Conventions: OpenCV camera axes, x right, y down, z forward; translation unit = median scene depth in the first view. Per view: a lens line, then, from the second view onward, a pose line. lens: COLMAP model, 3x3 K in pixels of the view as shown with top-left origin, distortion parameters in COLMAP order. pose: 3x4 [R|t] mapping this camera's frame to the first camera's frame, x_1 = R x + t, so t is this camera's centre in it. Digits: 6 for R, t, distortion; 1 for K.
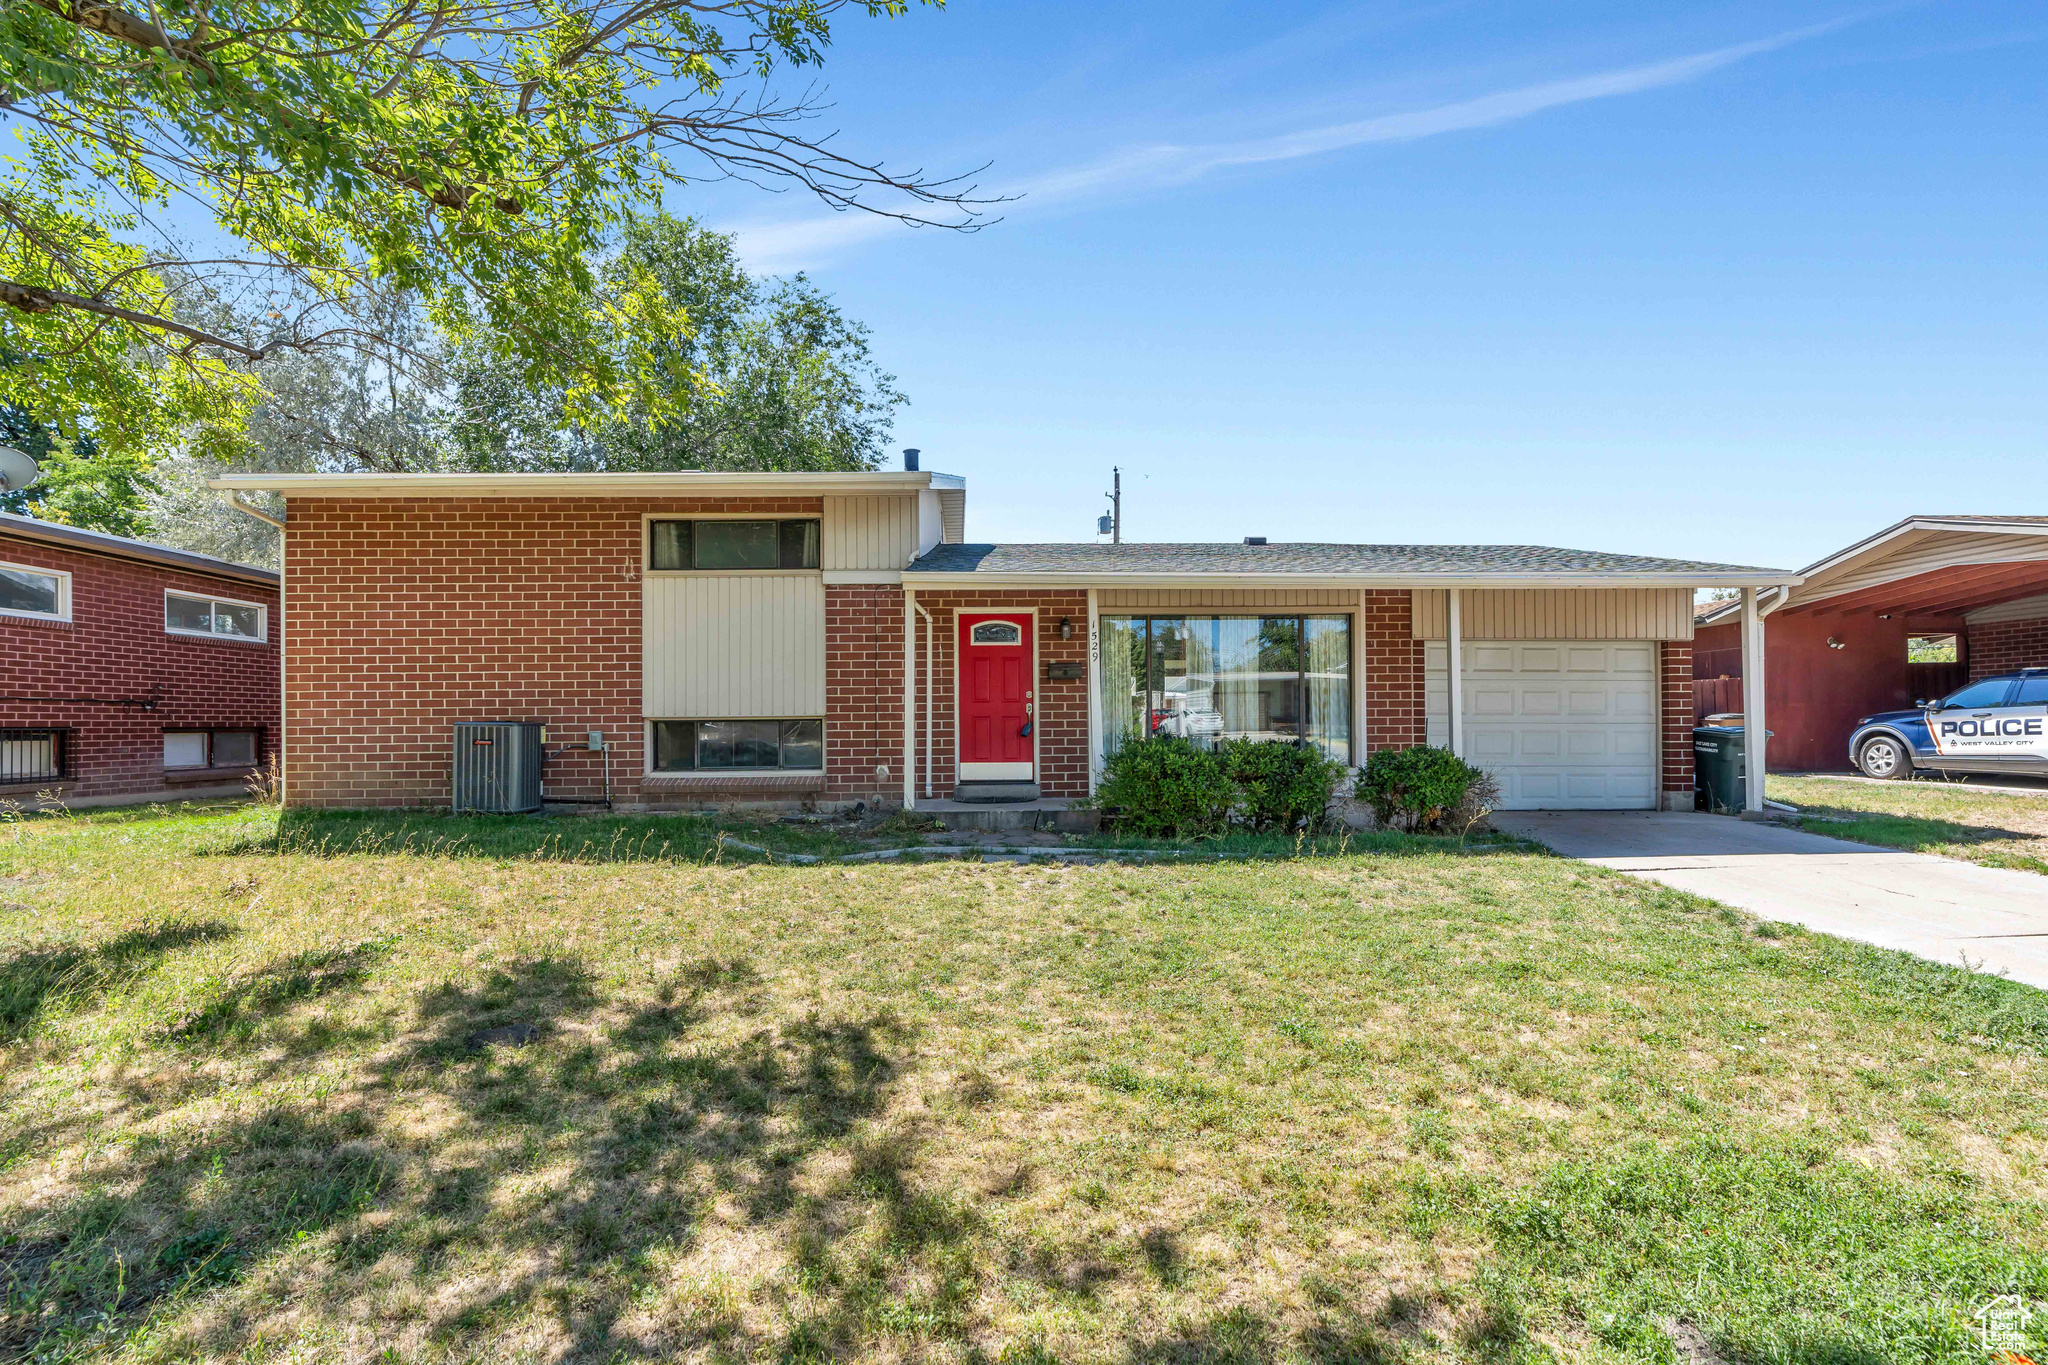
lens RADIAL K [[915.2, 0, 1025.1], [0, 915.2, 637.7], [0, 0, 1]] dist [-0.000810, 0.000066]
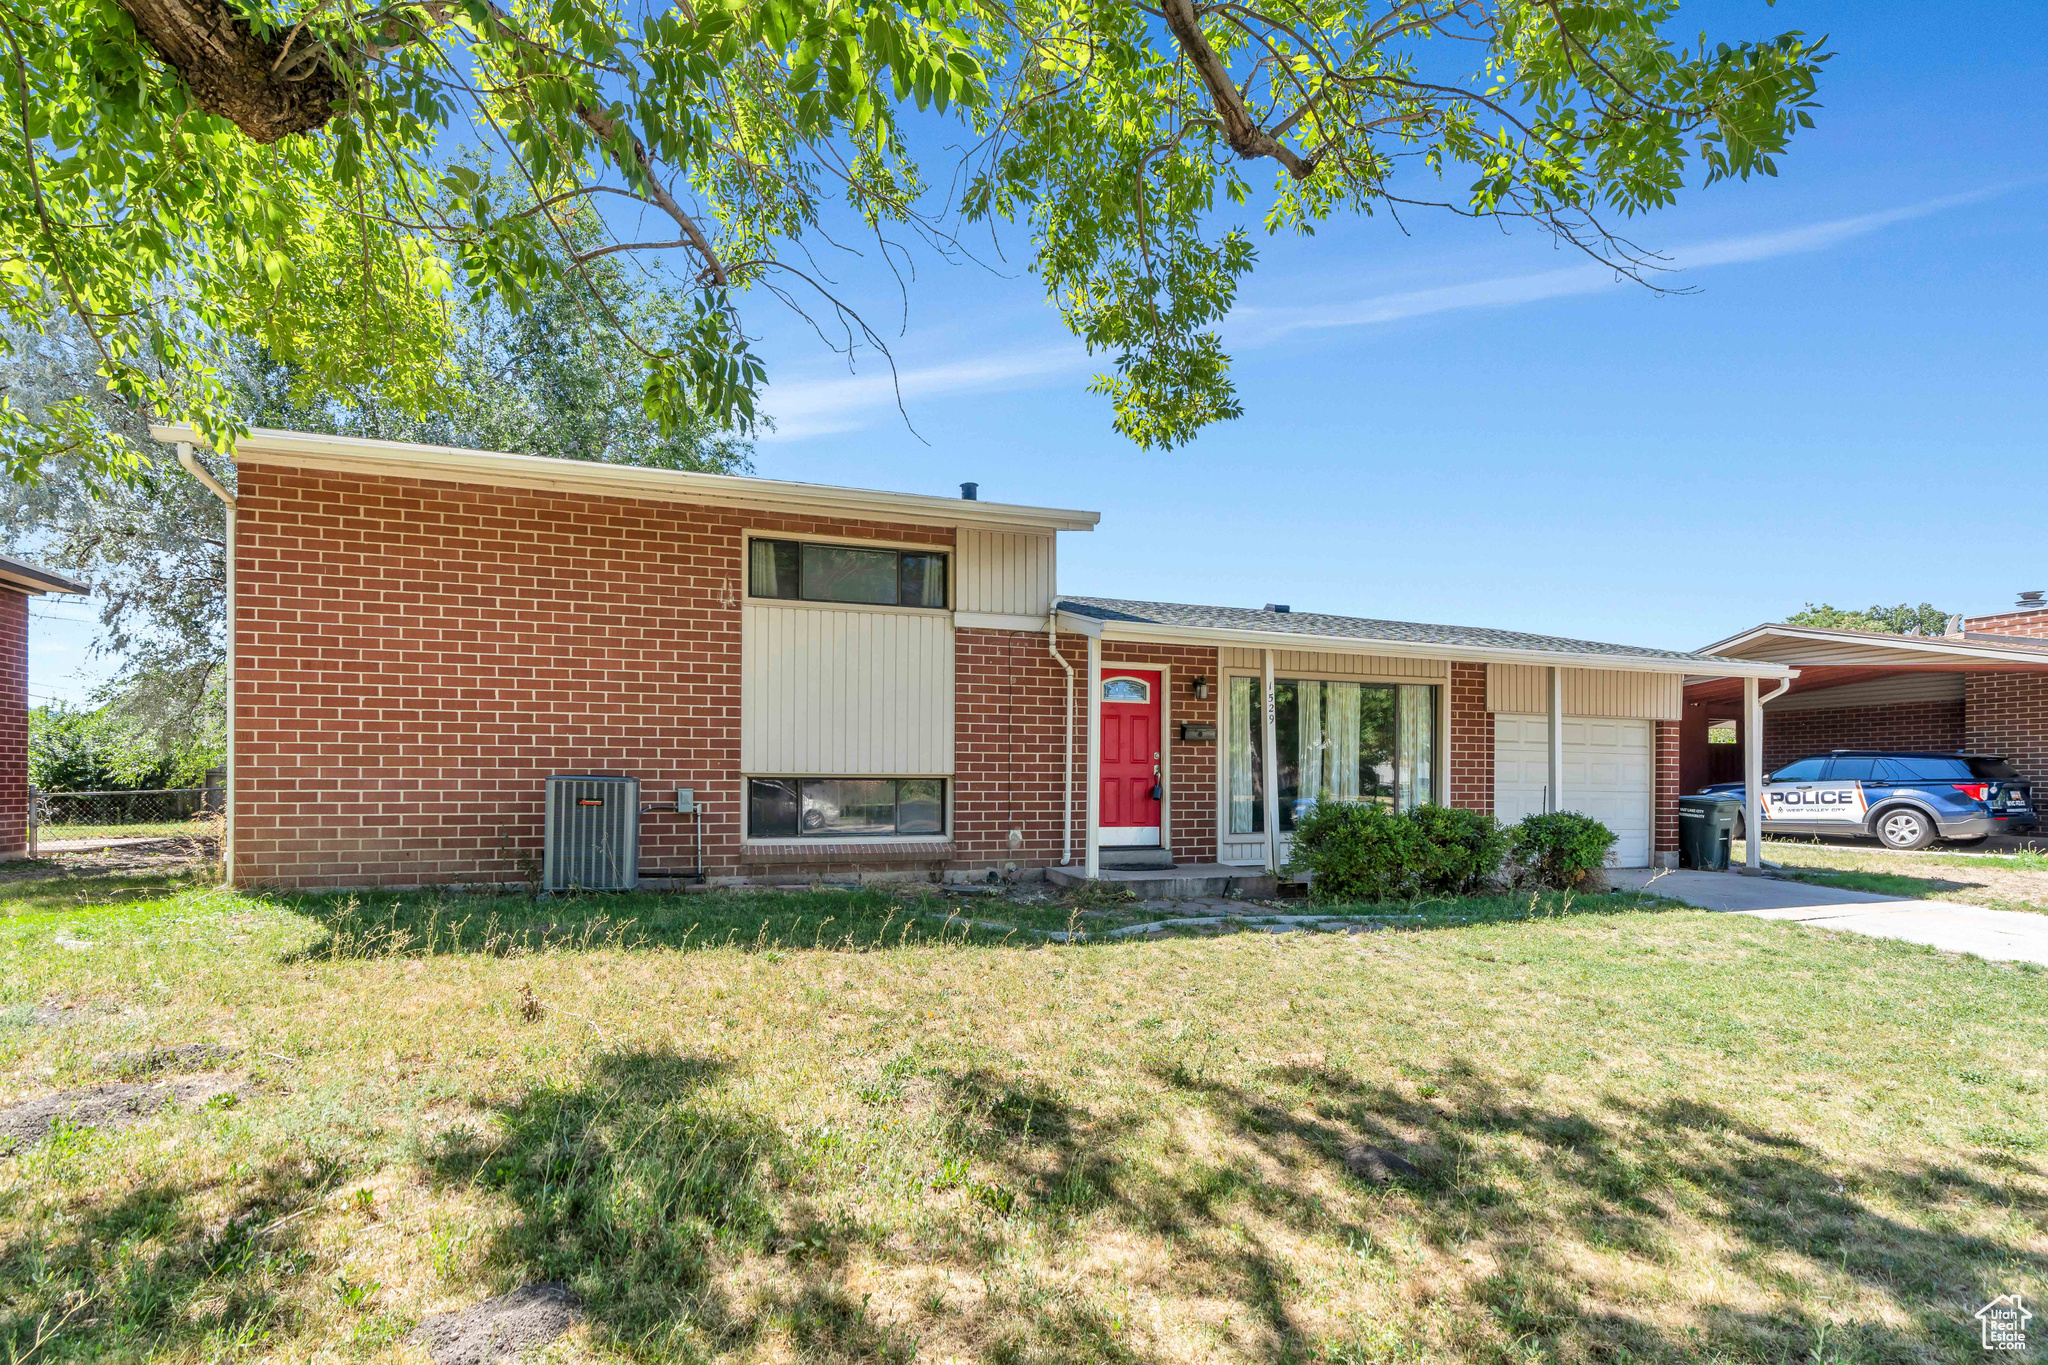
lens RADIAL K [[957.7, 0, 1025.6], [0, 957.7, 695.9], [0, 0, 1]] dist [-0.003166, -0.000183]
pose [[0.954479, 0.039978, 0.295588, -0.427449], [-0.041902, 0.999122, 0.000173, 0.005677], [-0.295322, -0.012551, 0.955315, 0.089811]]
